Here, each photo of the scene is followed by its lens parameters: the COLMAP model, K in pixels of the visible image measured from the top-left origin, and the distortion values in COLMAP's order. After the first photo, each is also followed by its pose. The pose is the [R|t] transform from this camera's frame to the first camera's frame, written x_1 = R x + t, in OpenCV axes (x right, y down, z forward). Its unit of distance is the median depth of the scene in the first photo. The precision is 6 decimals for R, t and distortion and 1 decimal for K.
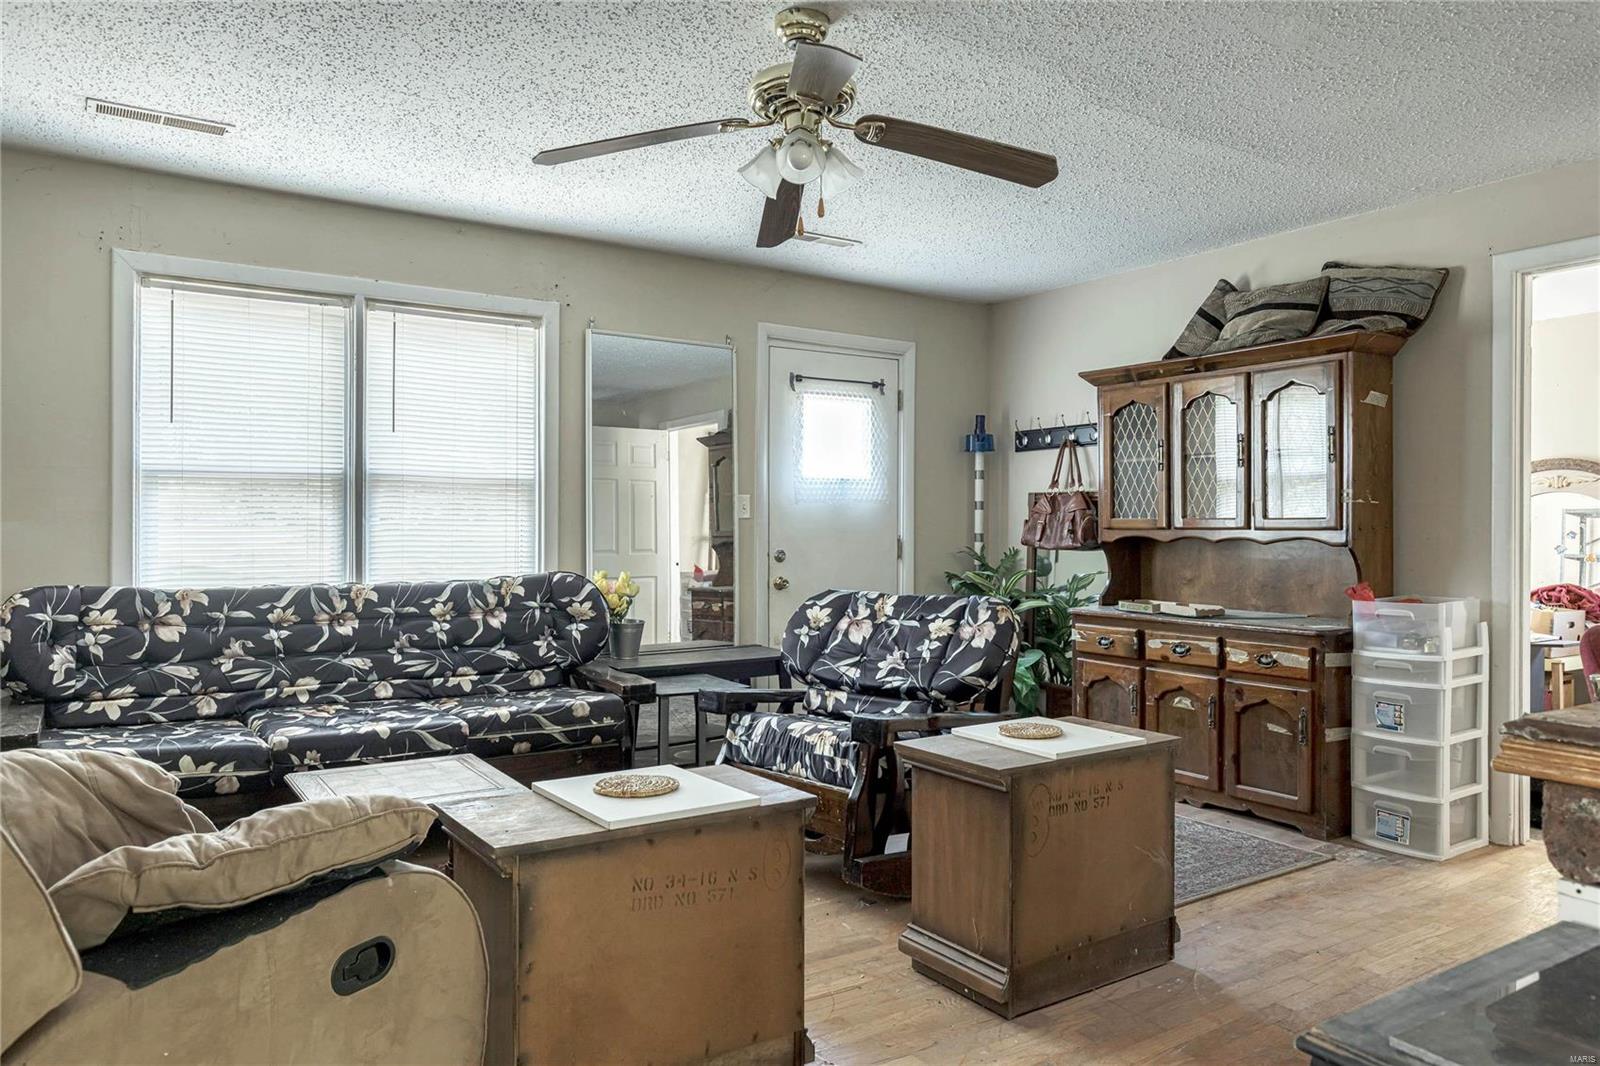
lens RADIAL K [[1096.9, 0, 810.4], [0, 1096.9, 530.2], [0, 0, 1]] dist [-0.006479, 0.000058]
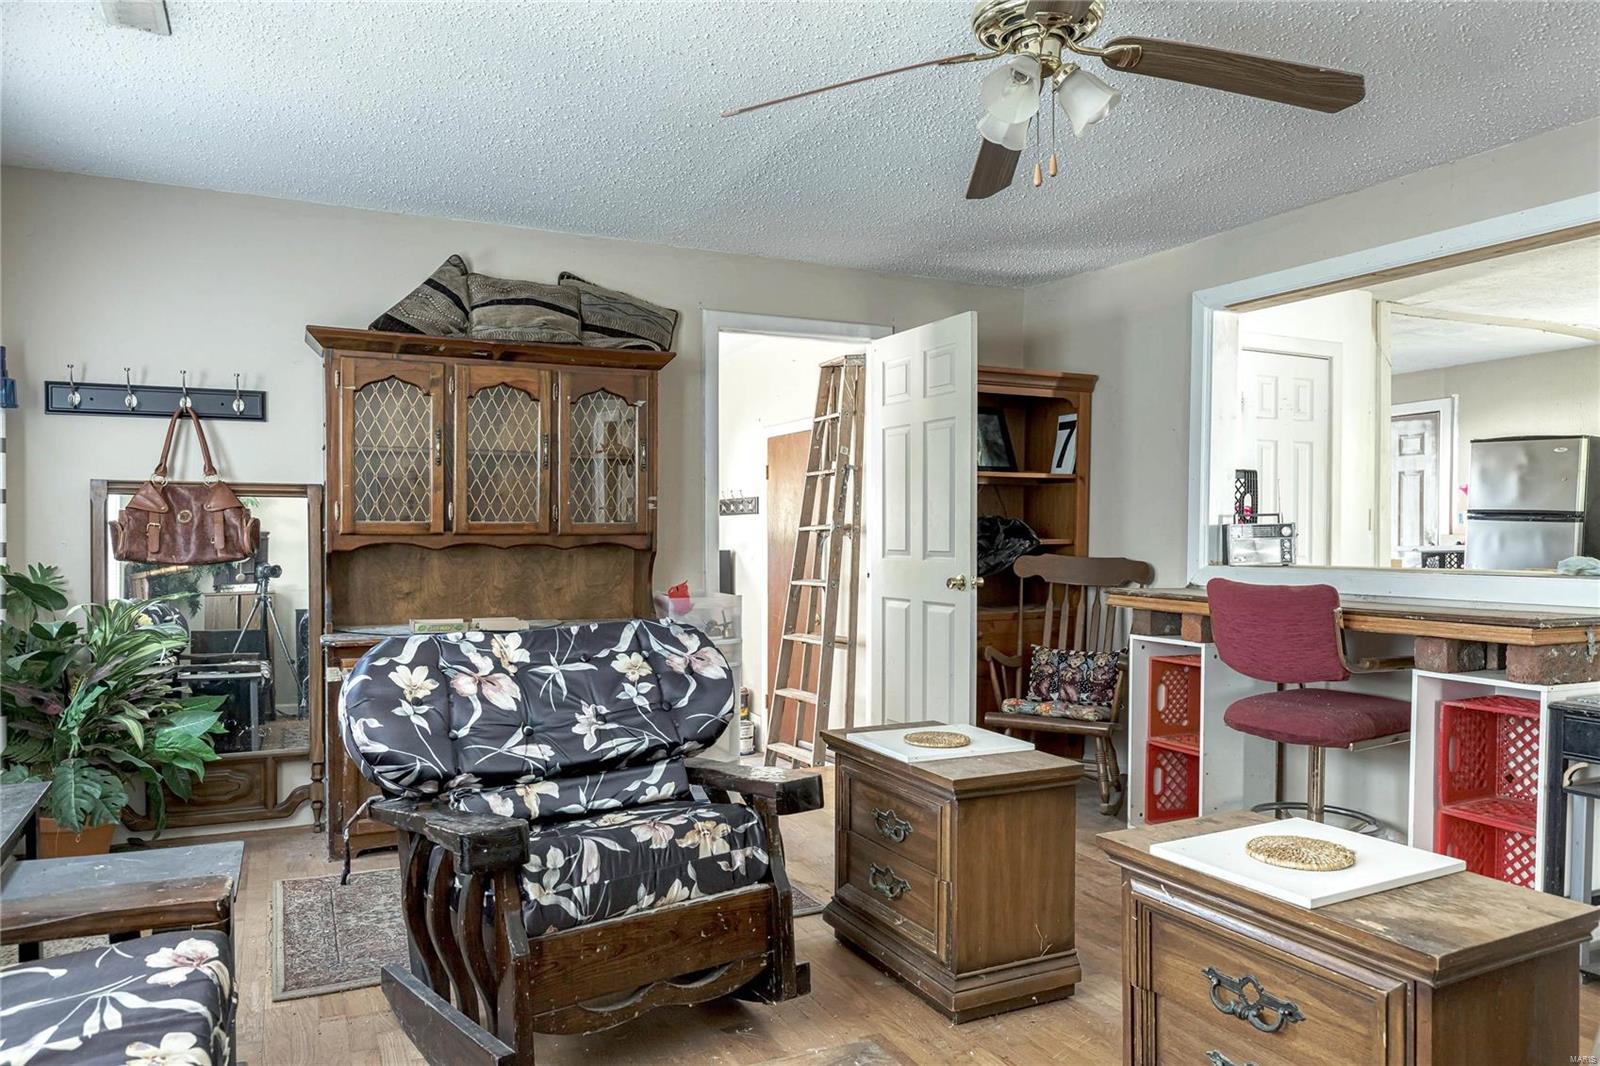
lens RADIAL K [[1096.9, 0, 814.6], [0, 1096.9, 546.2], [0, 0, 1]] dist [-0.006479, 0.000058]
pose [[0.121905, -0.016509, 0.992404, -0.588778], [0.001102, 0.999863, 0.016497, -0.006676], [-0.992541, -0.000917, 0.121907, 0.729338]]
